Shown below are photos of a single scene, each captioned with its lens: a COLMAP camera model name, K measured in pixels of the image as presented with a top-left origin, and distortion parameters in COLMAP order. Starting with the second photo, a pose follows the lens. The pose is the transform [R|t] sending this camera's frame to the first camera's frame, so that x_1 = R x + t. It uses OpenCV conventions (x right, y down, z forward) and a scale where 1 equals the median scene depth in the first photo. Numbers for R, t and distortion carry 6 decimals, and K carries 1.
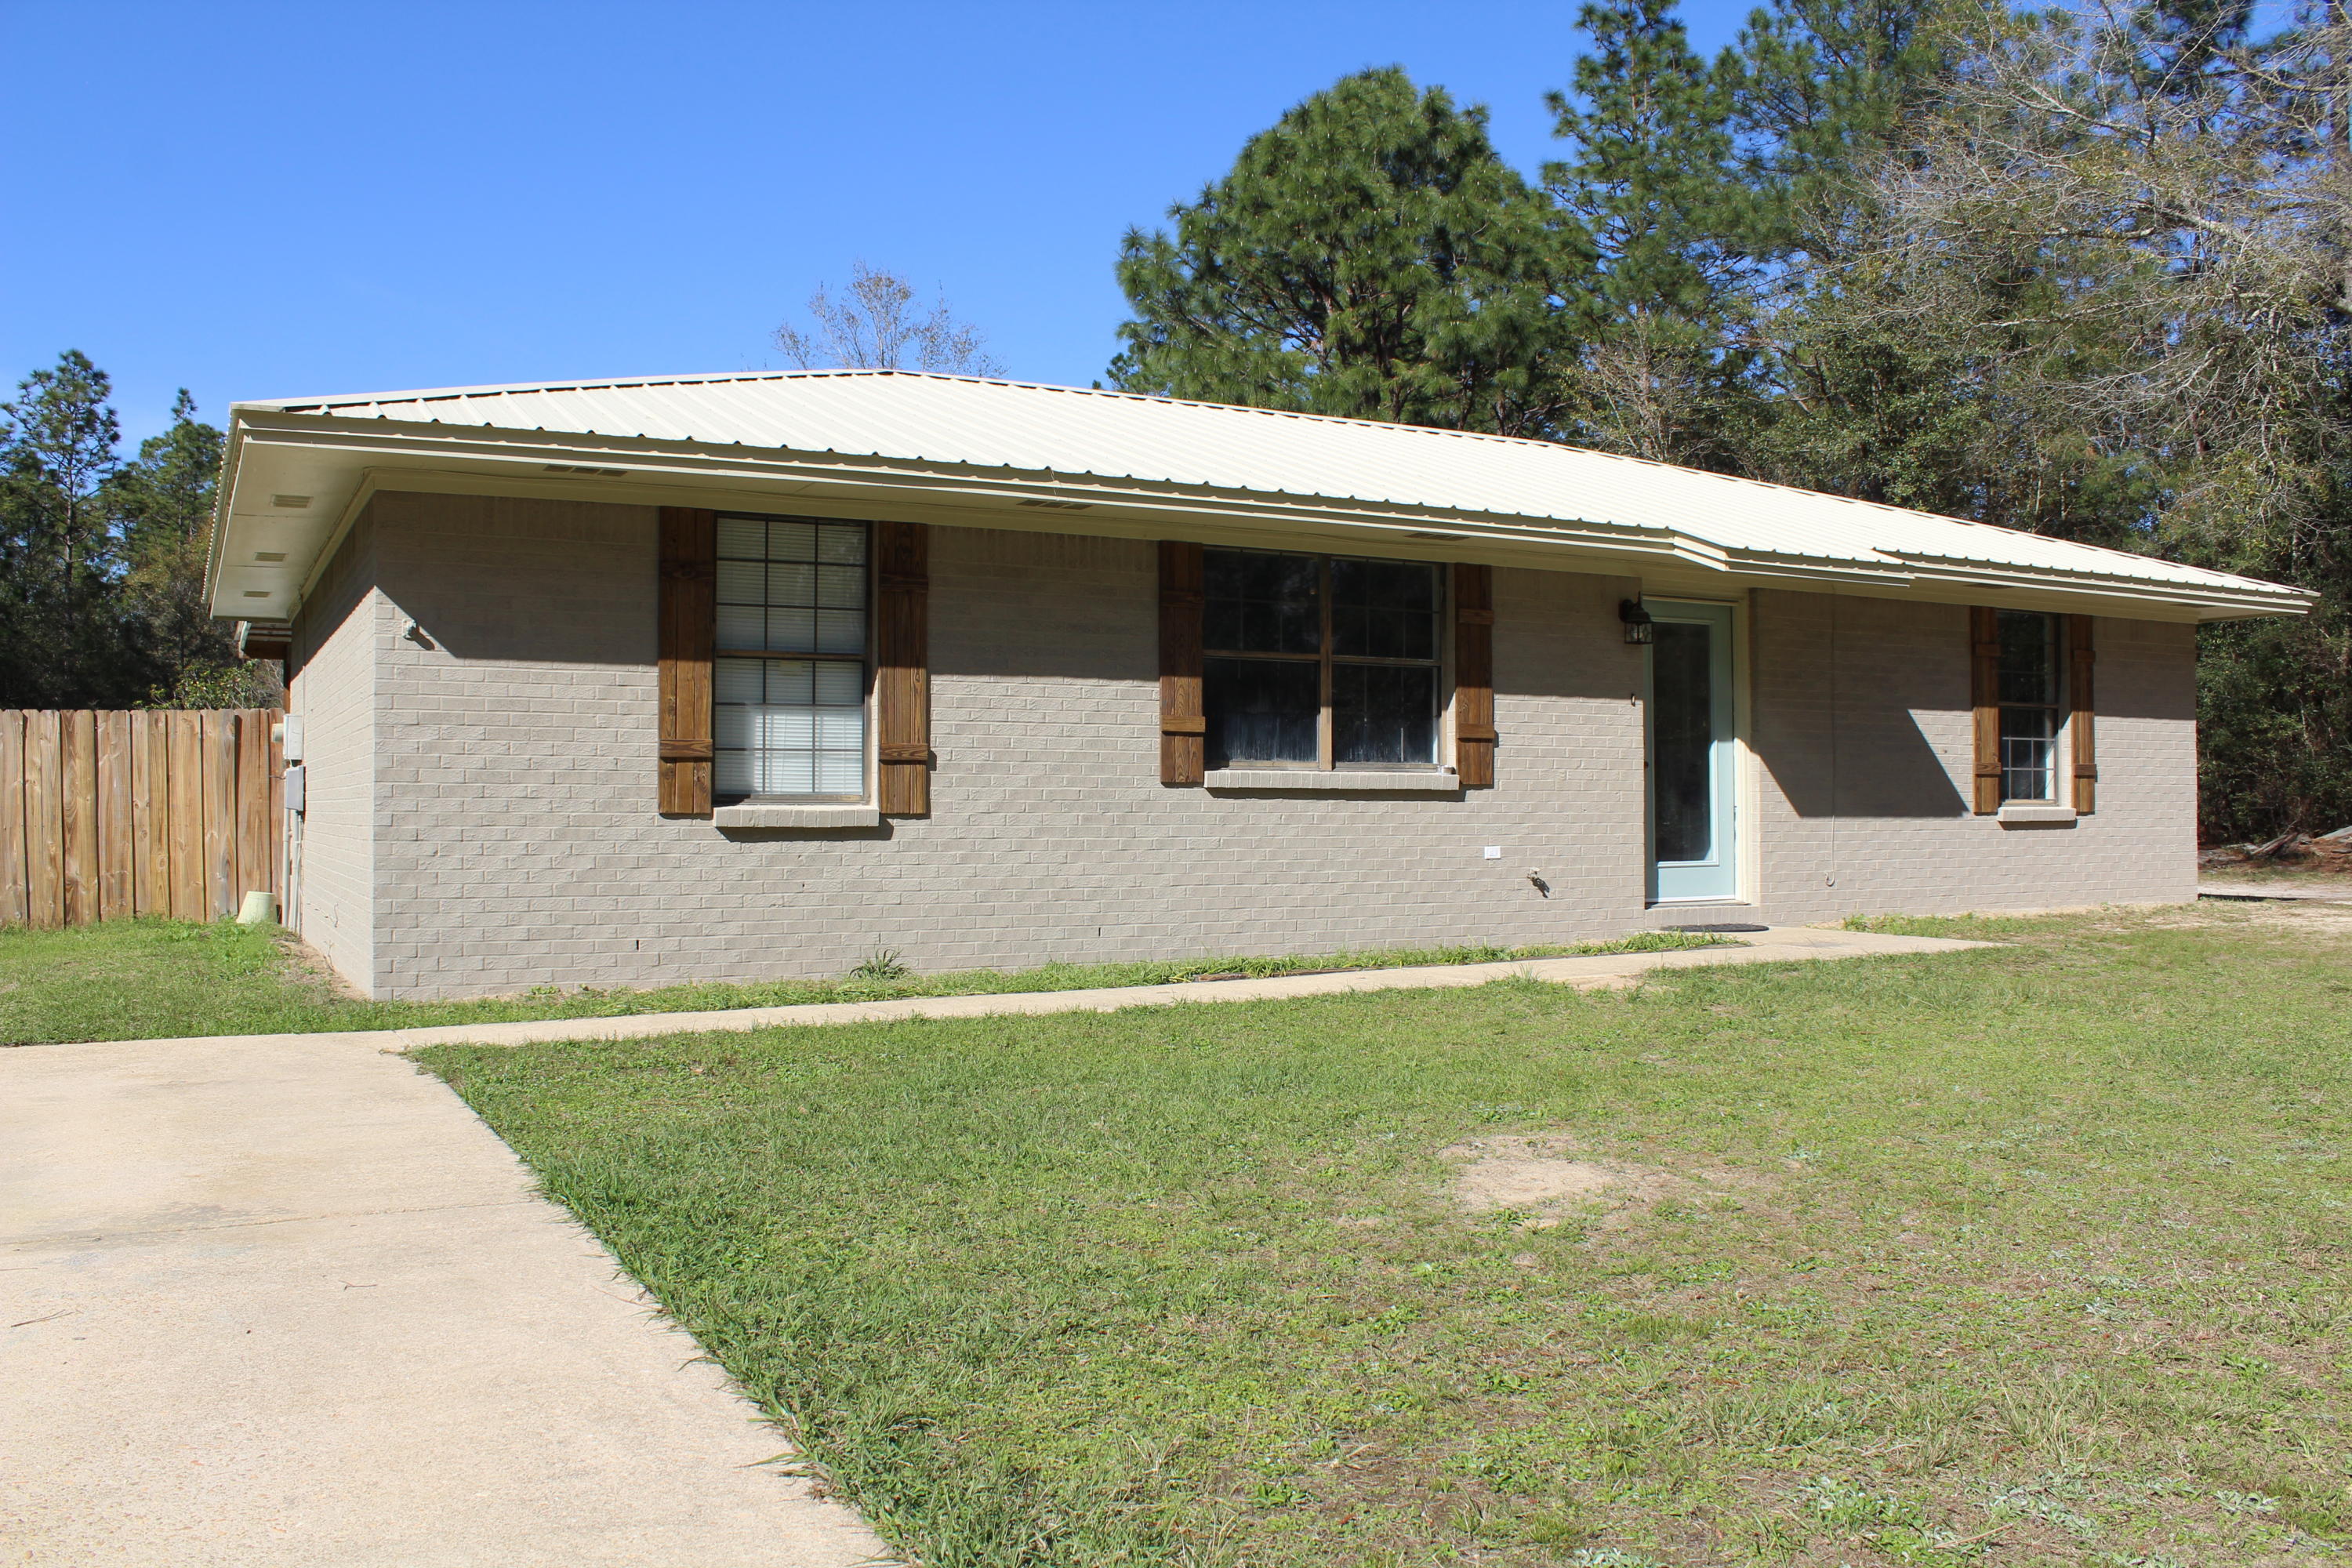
lens RADIAL K [[1966.0, 0, 1159.7], [0, 1966.0, 766.1], [0, 0, 1]] dist [-0.167841, 0.120181]
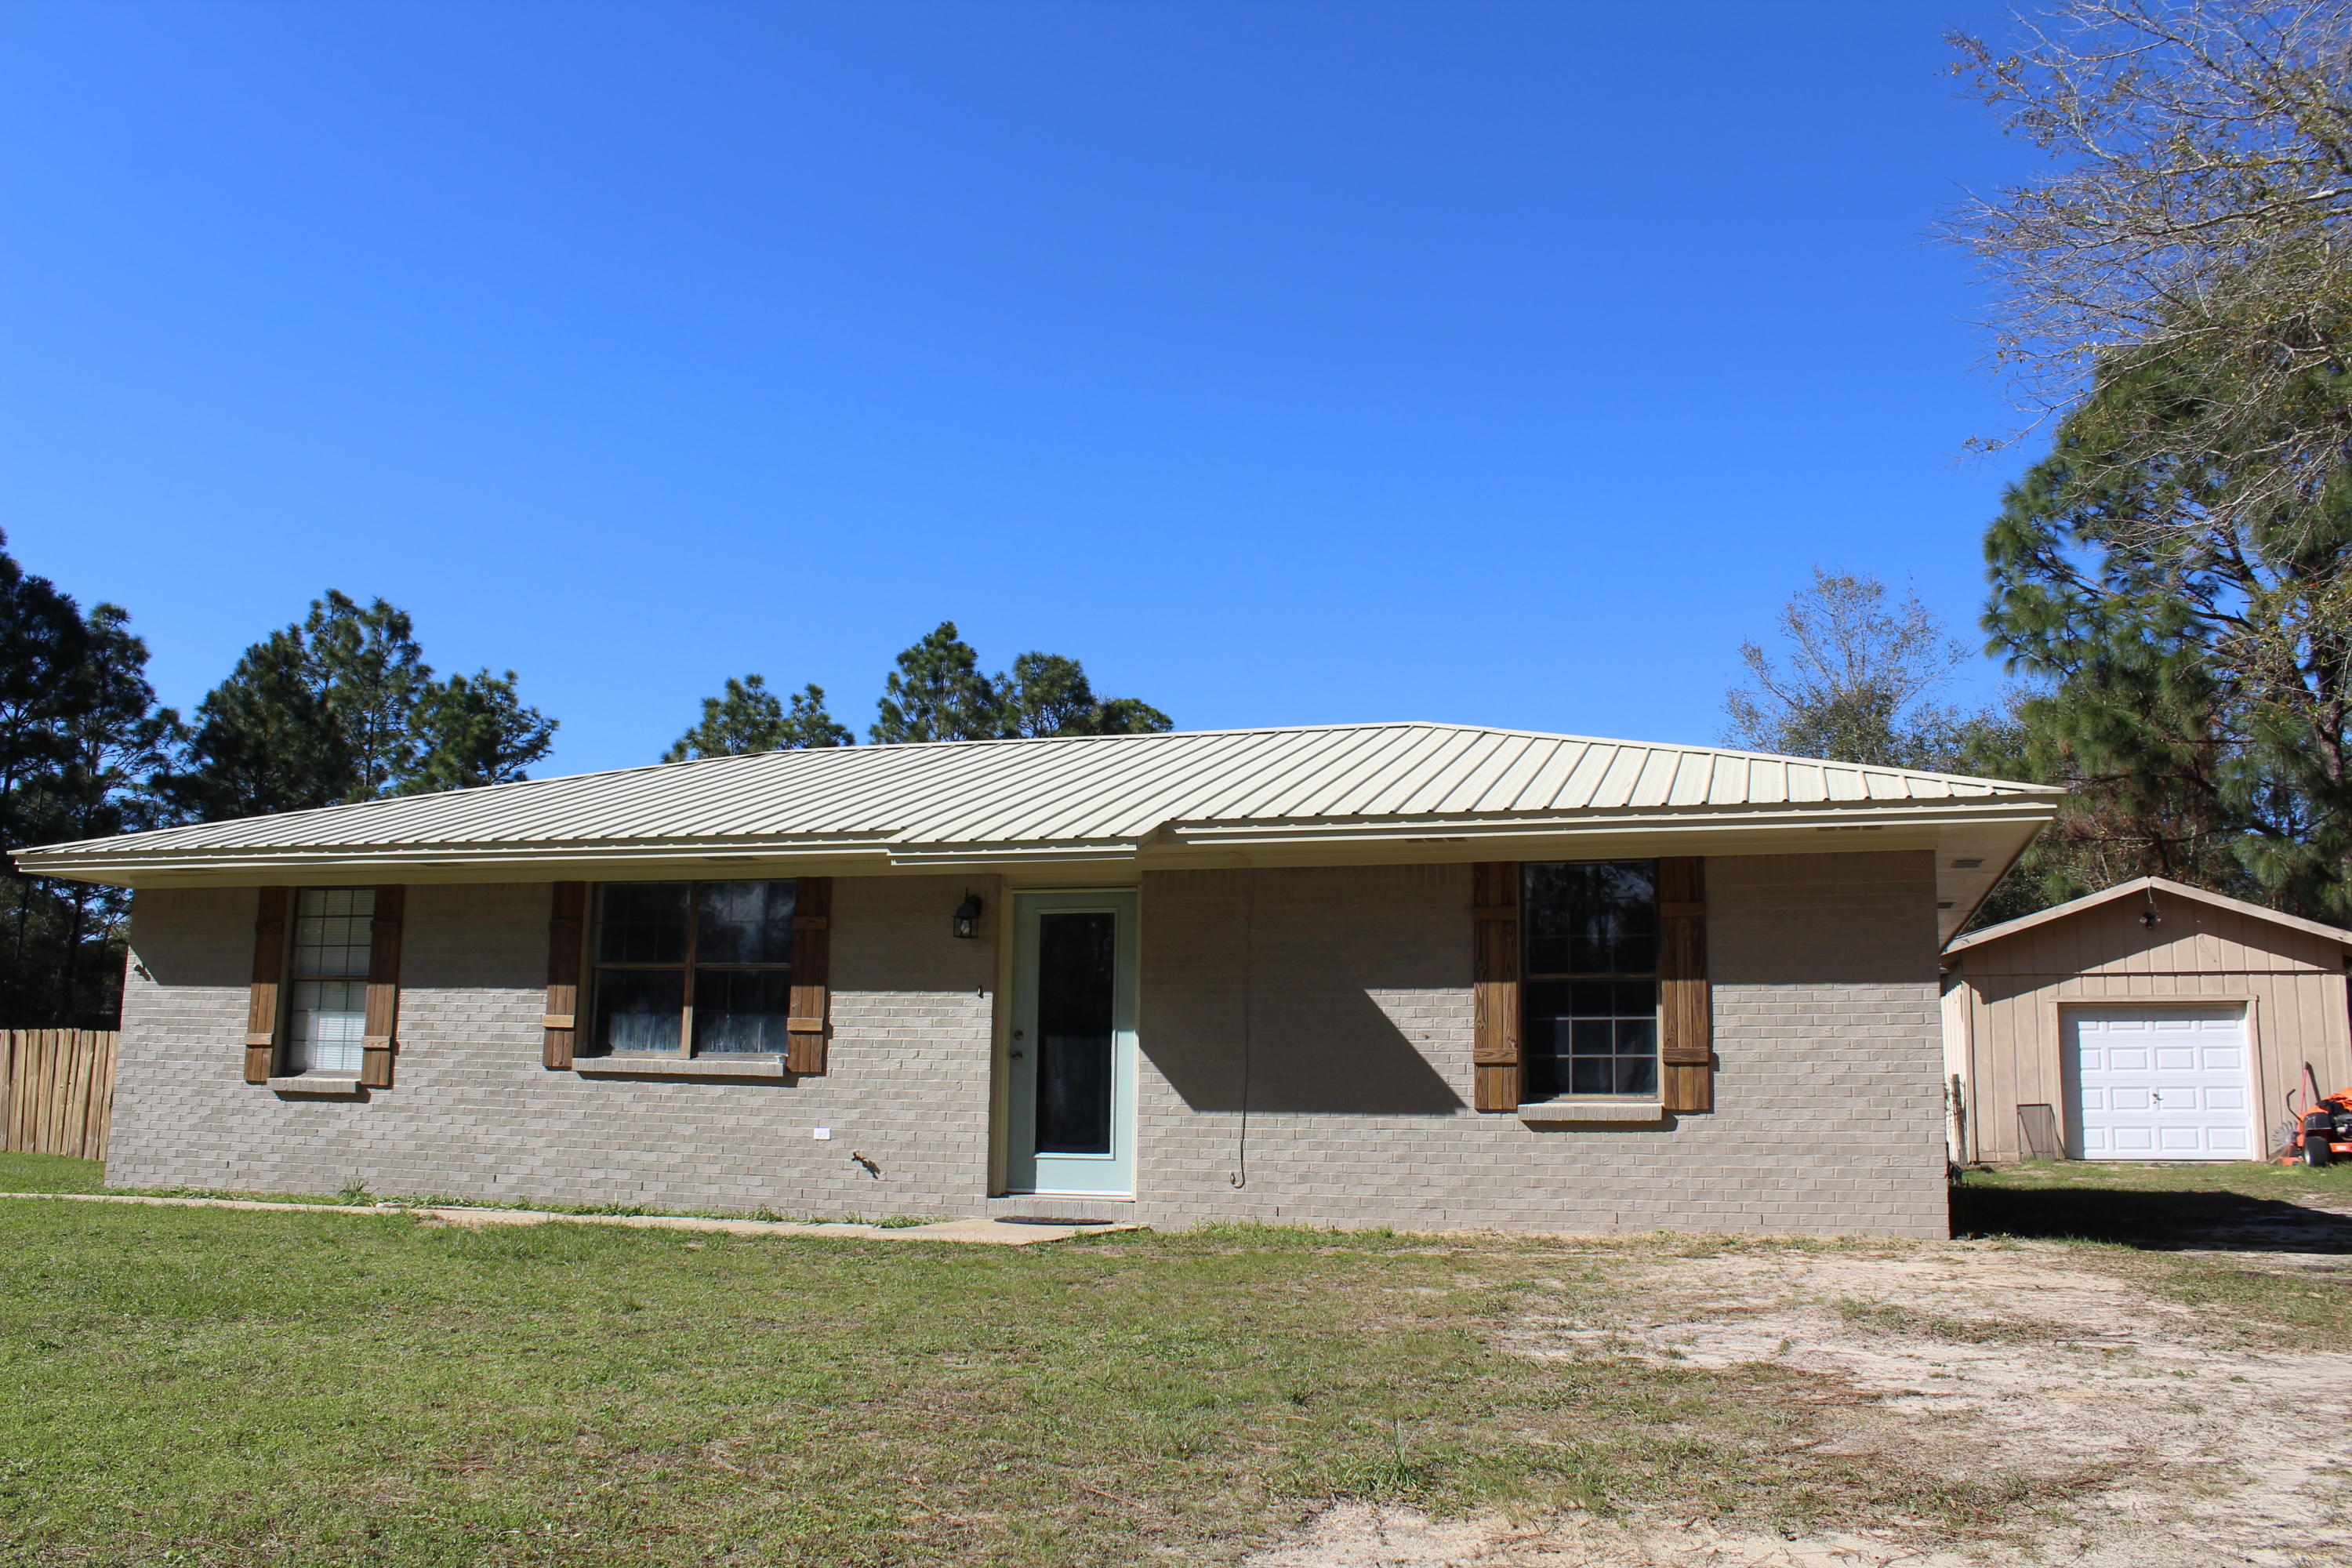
lens RADIAL K [[1966.0, 0, 1189.3], [0, 1966.0, 775.1], [0, 0, 1]] dist [-0.167841, 0.120181]
pose [[0.707926, -0.112281, -0.697304, 1.140004], [-0.001797, 0.986993, -0.160752, 0.020756], [0.706284, 0.115054, 0.698517, 0.362941]]
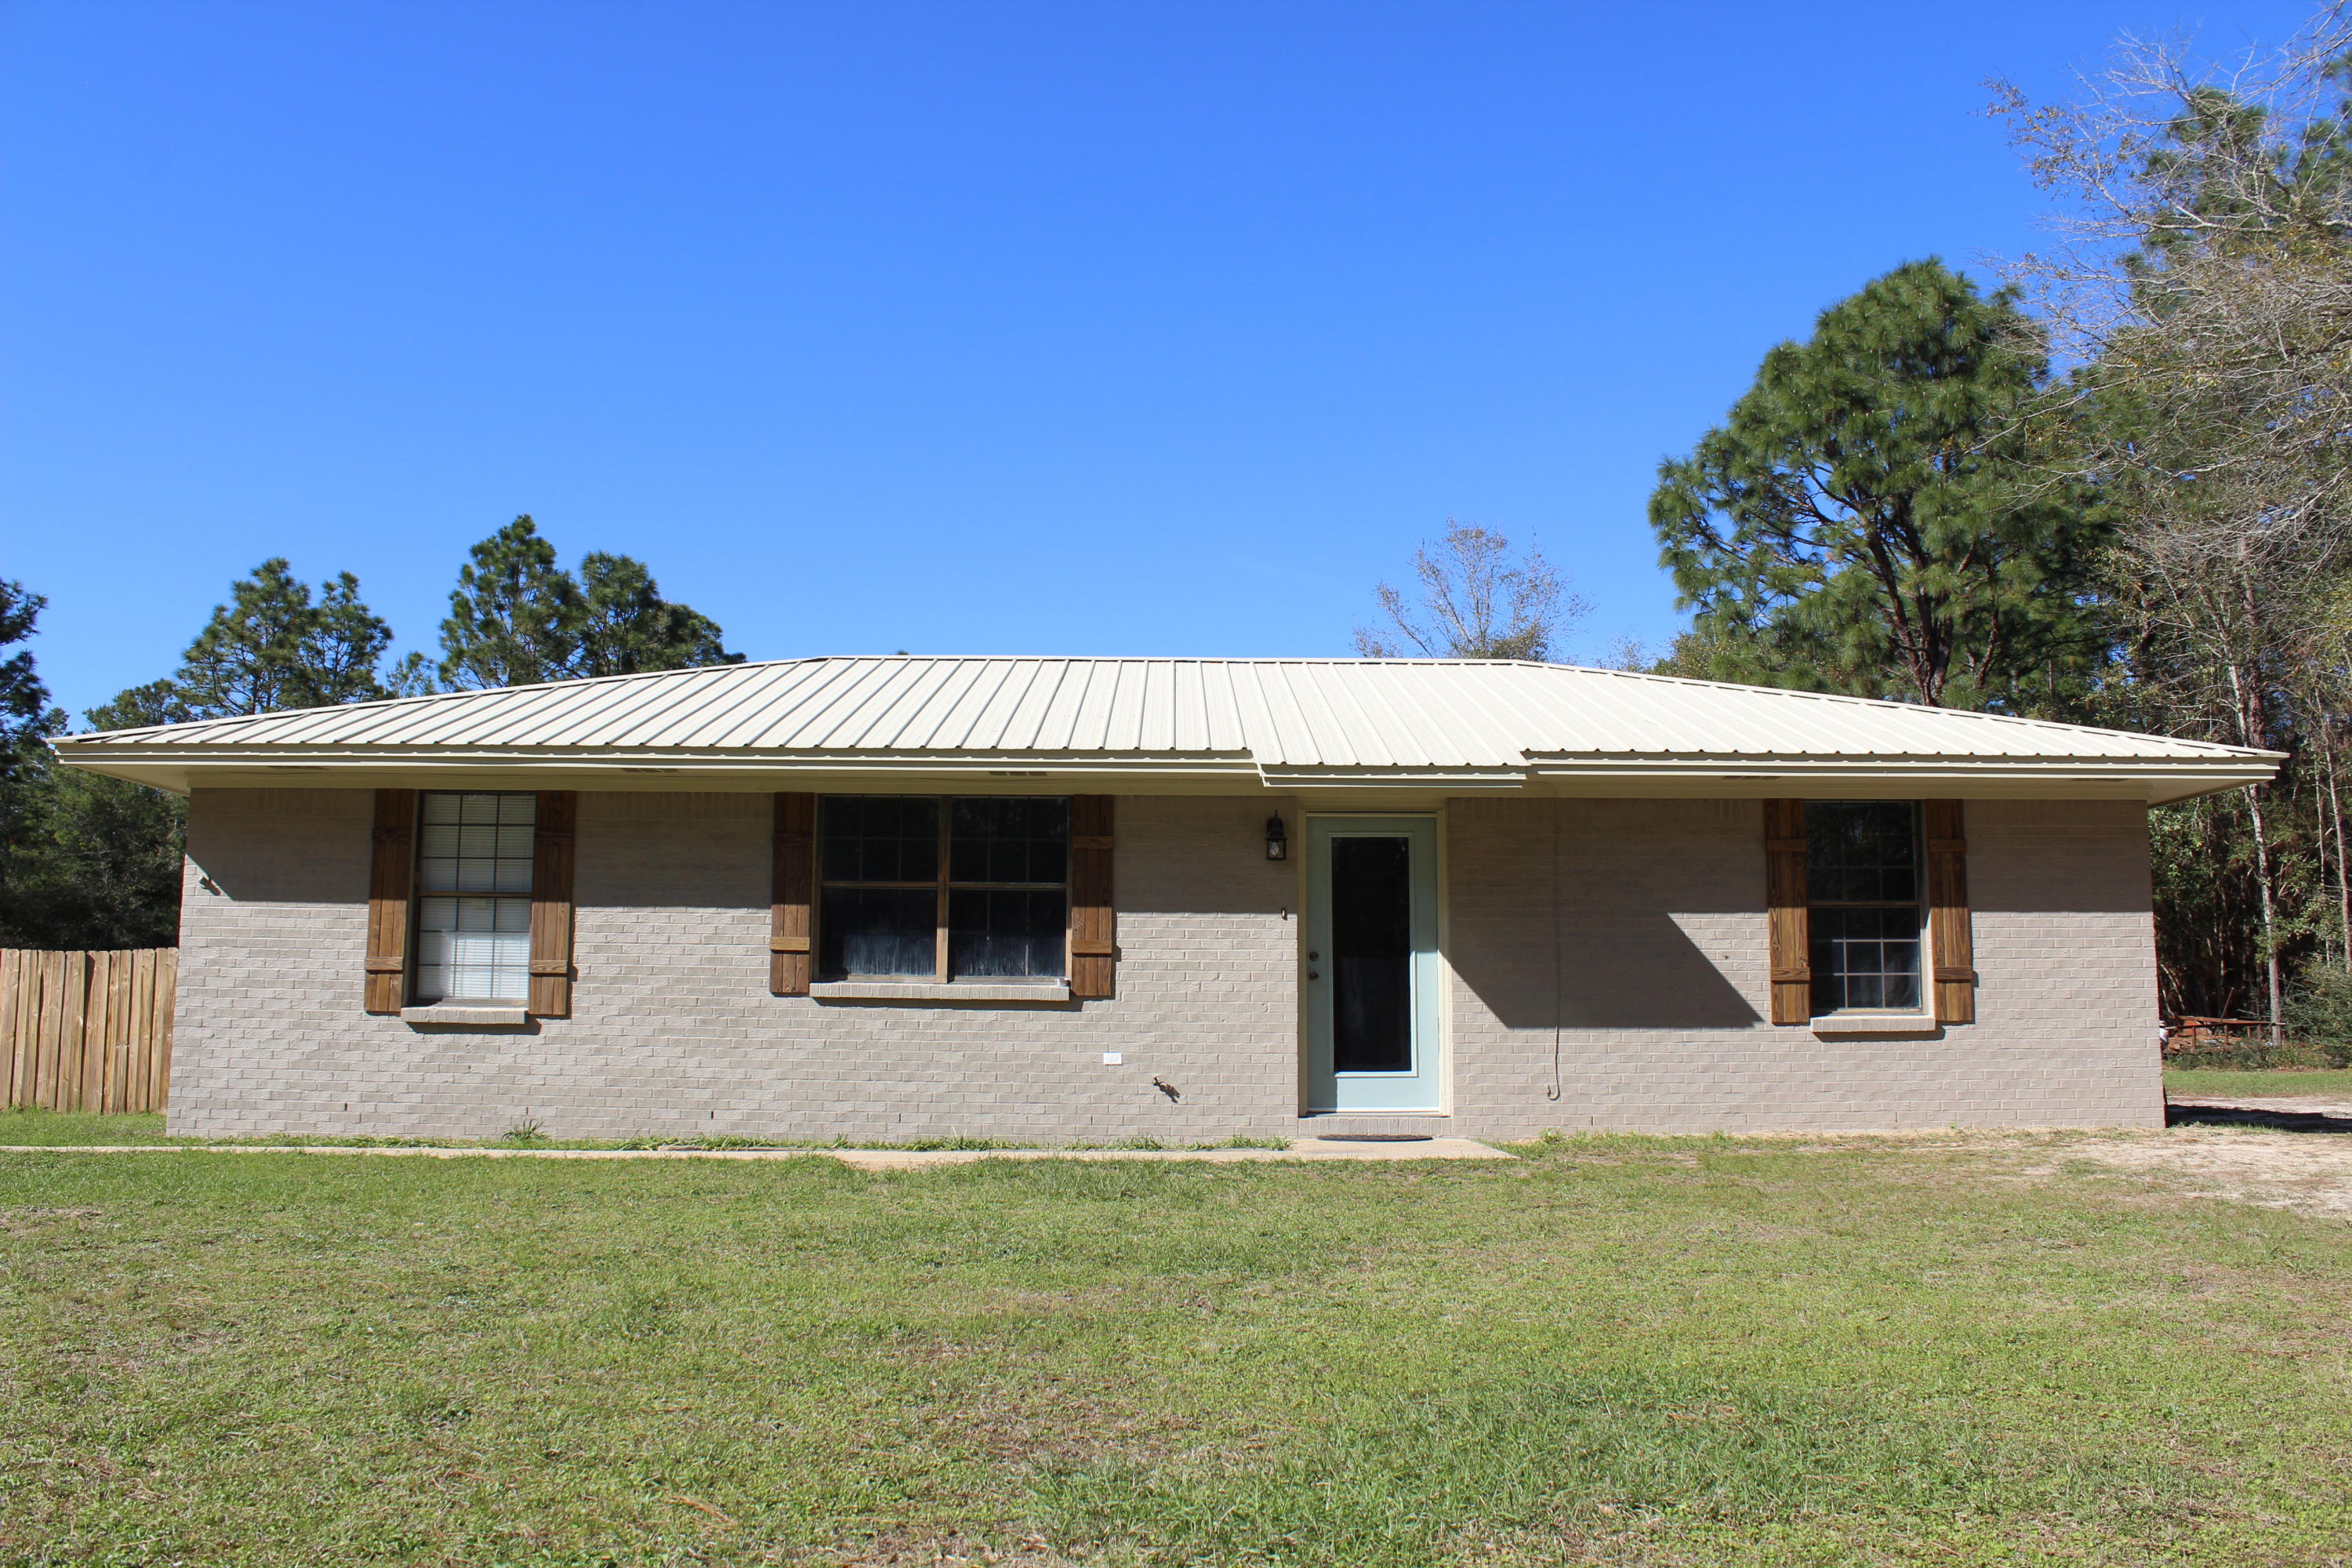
lens RADIAL K [[1966.0, 0, 1177.3], [0, 1966.0, 759.5], [0, 0, 1]] dist [-0.167841, 0.120181]
pose [[0.888745, -0.062522, -0.454119, 0.724063], [0.004900, 0.991894, -0.126970, 0.018231], [0.458376, 0.110619, 0.881847, 0.042919]]
